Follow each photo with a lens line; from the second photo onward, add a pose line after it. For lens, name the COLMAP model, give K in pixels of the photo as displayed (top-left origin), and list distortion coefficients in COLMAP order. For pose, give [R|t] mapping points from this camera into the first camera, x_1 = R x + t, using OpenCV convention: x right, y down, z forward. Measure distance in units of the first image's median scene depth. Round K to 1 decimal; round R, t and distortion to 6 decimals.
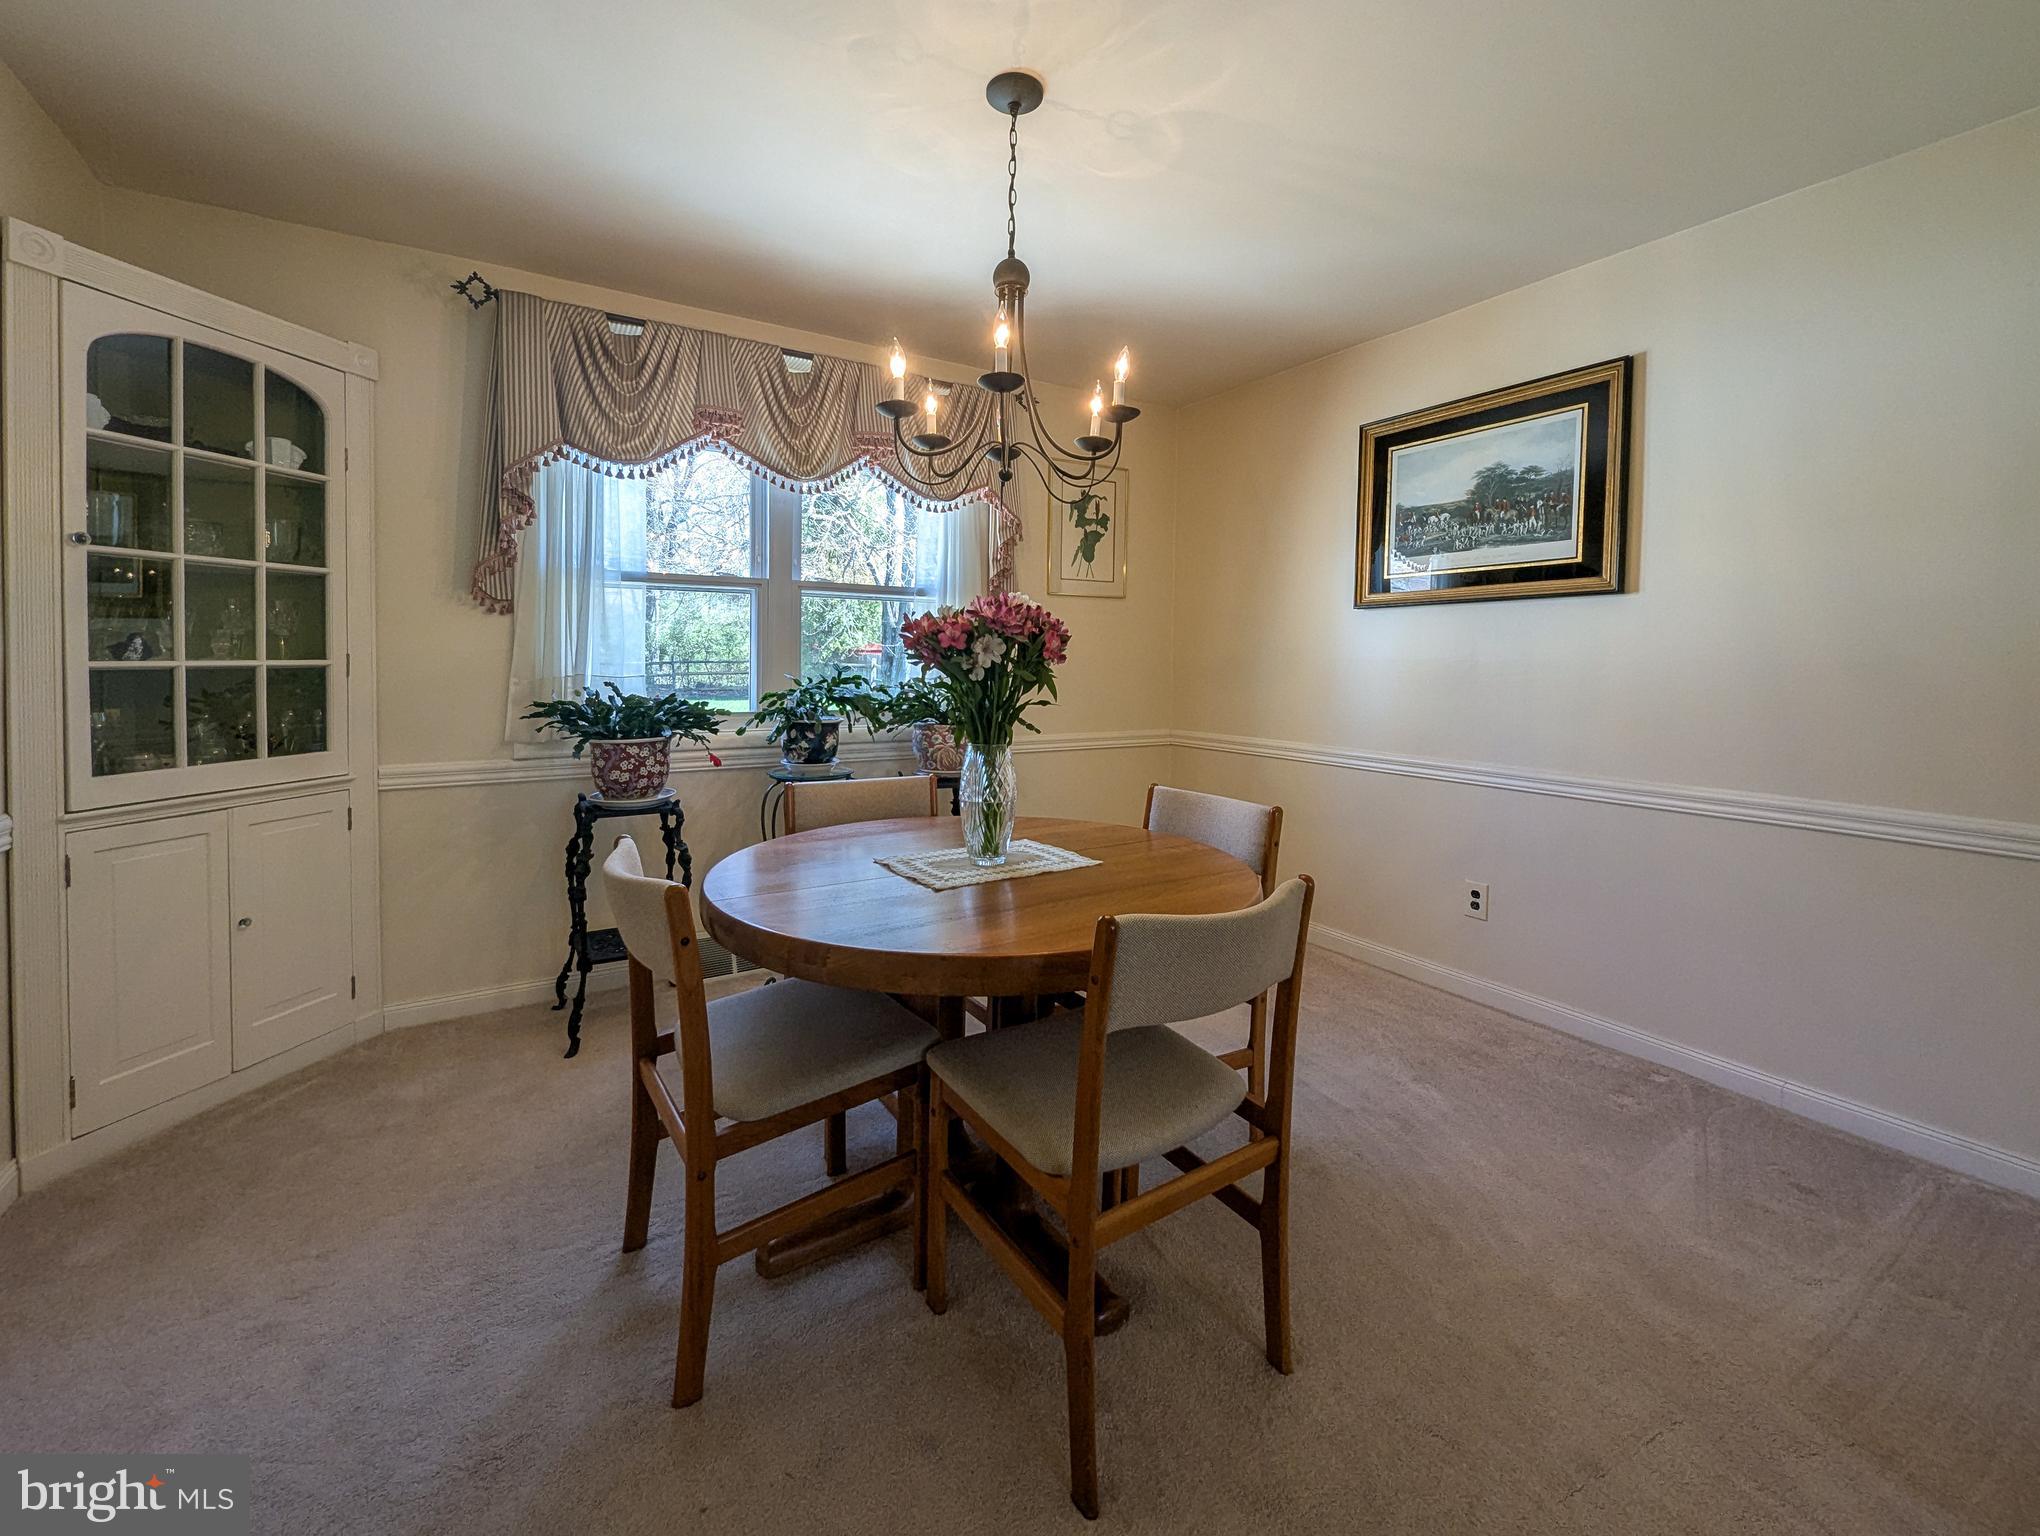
lens RADIAL K [[816.6, 0, 981.5], [0, 816.6, 677.0], [0, 0, 1]] dist [-0.000395, -0.005562]
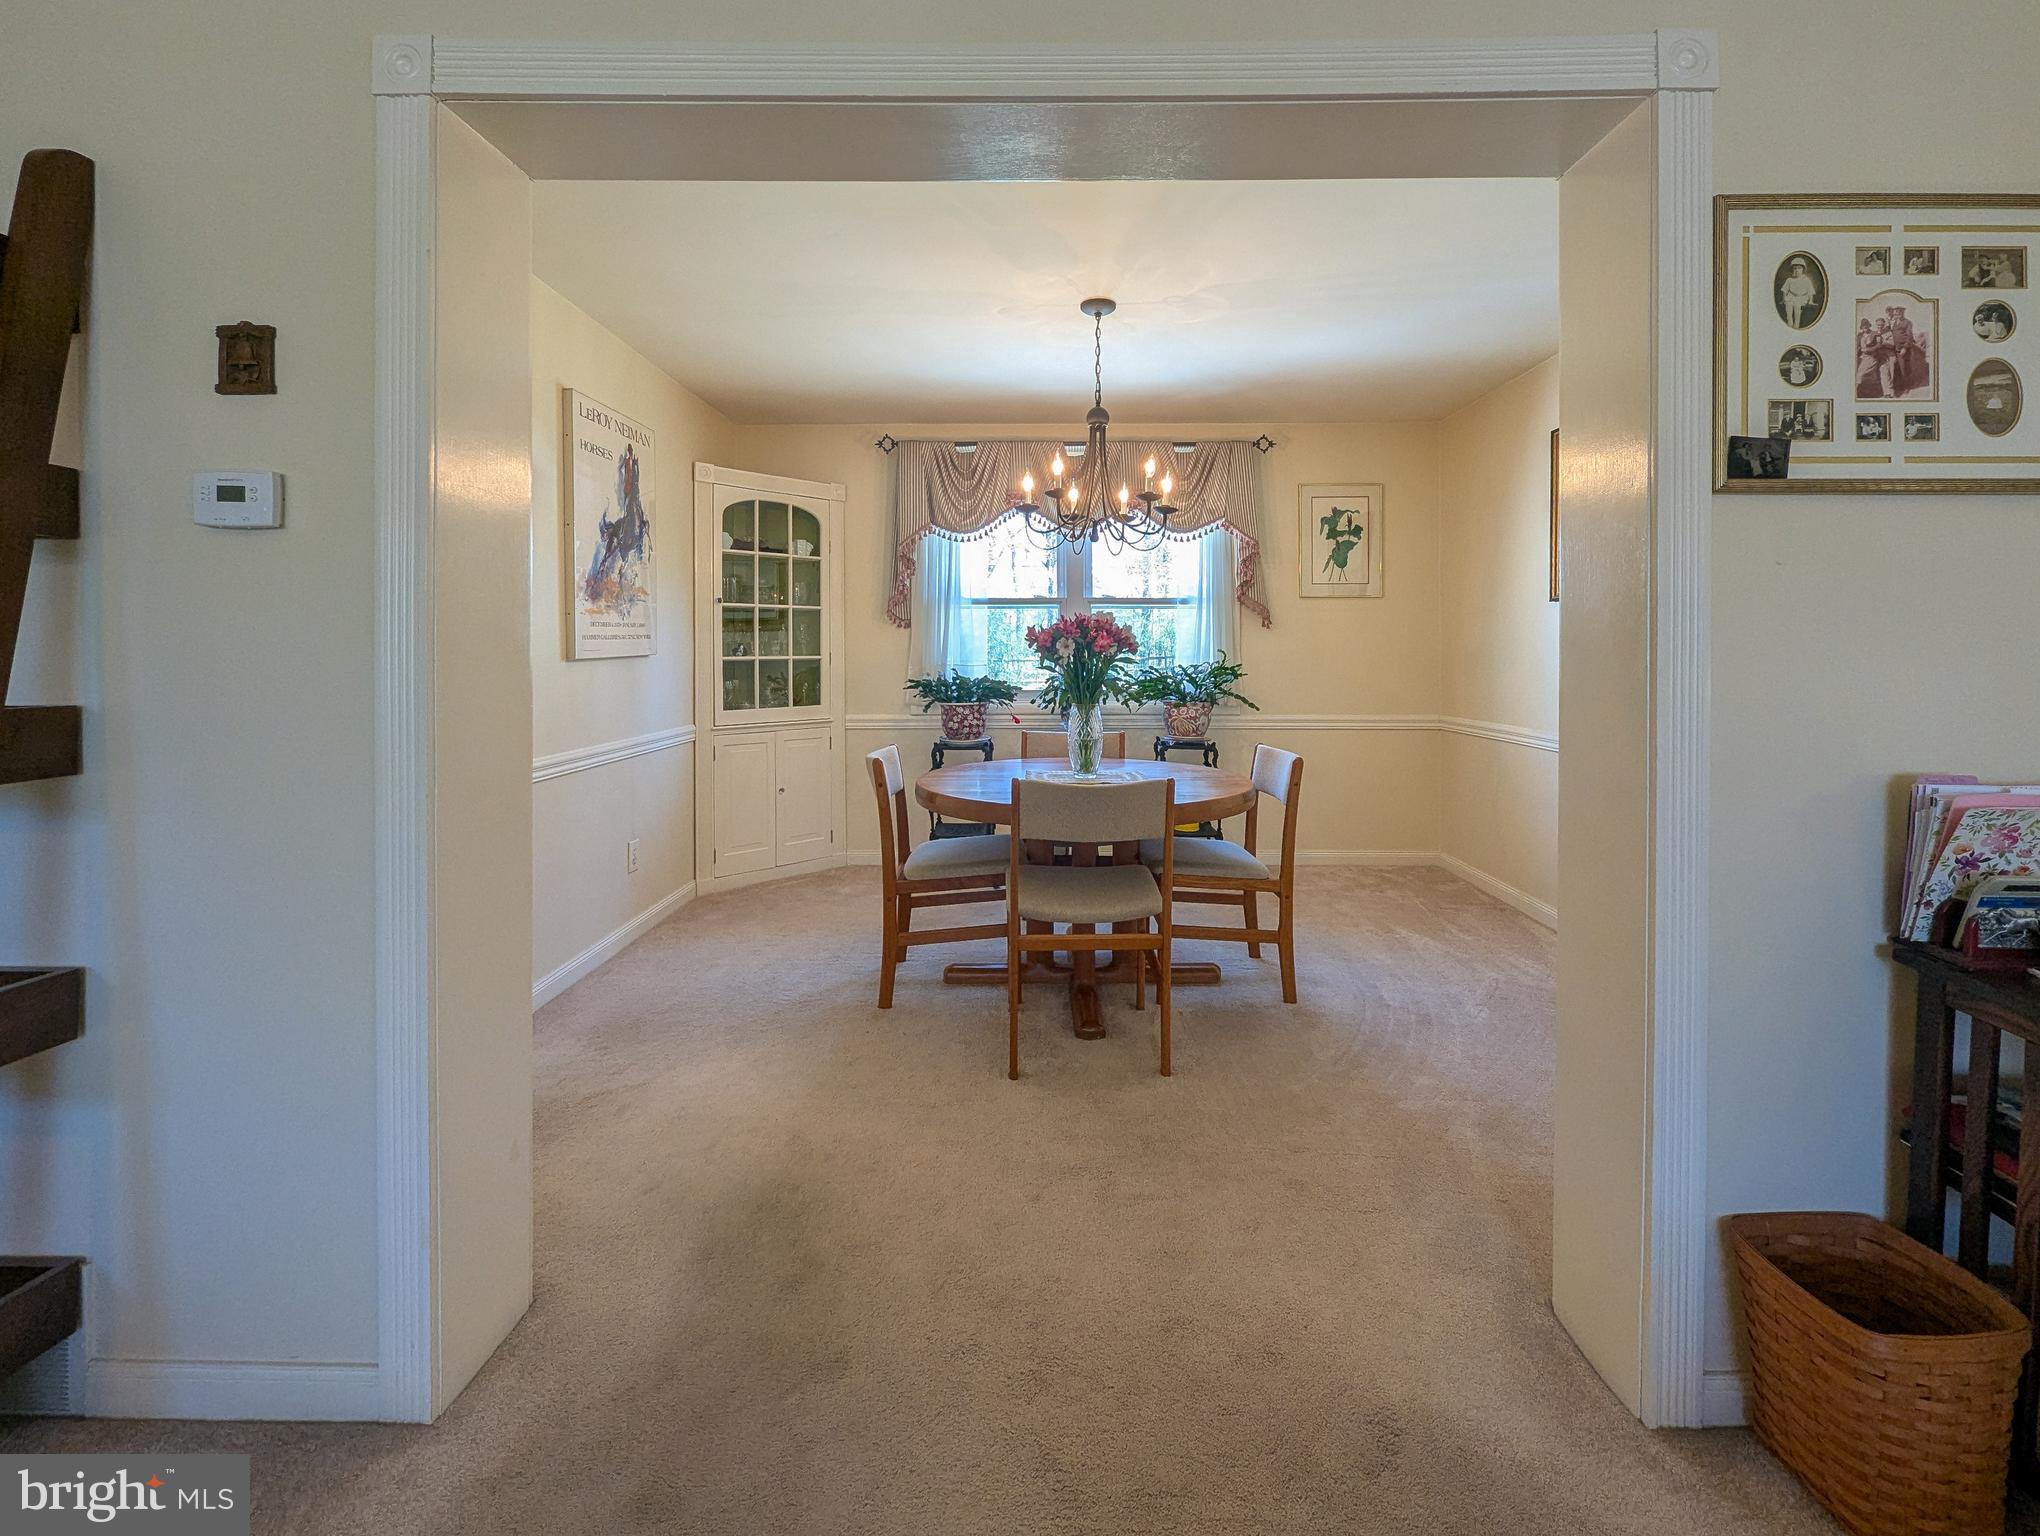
lens RADIAL K [[813.6, 0, 1049.9], [0, 813.6, 658.8], [0, 0, 1]] dist [-0.000705, -0.000184]
pose [[0.862818, -0.005416, -0.505485, 0.581283], [-0.003227, 0.999863, -0.016221, 0.013826], [0.505504, 0.015627, 0.862683, -0.333606]]
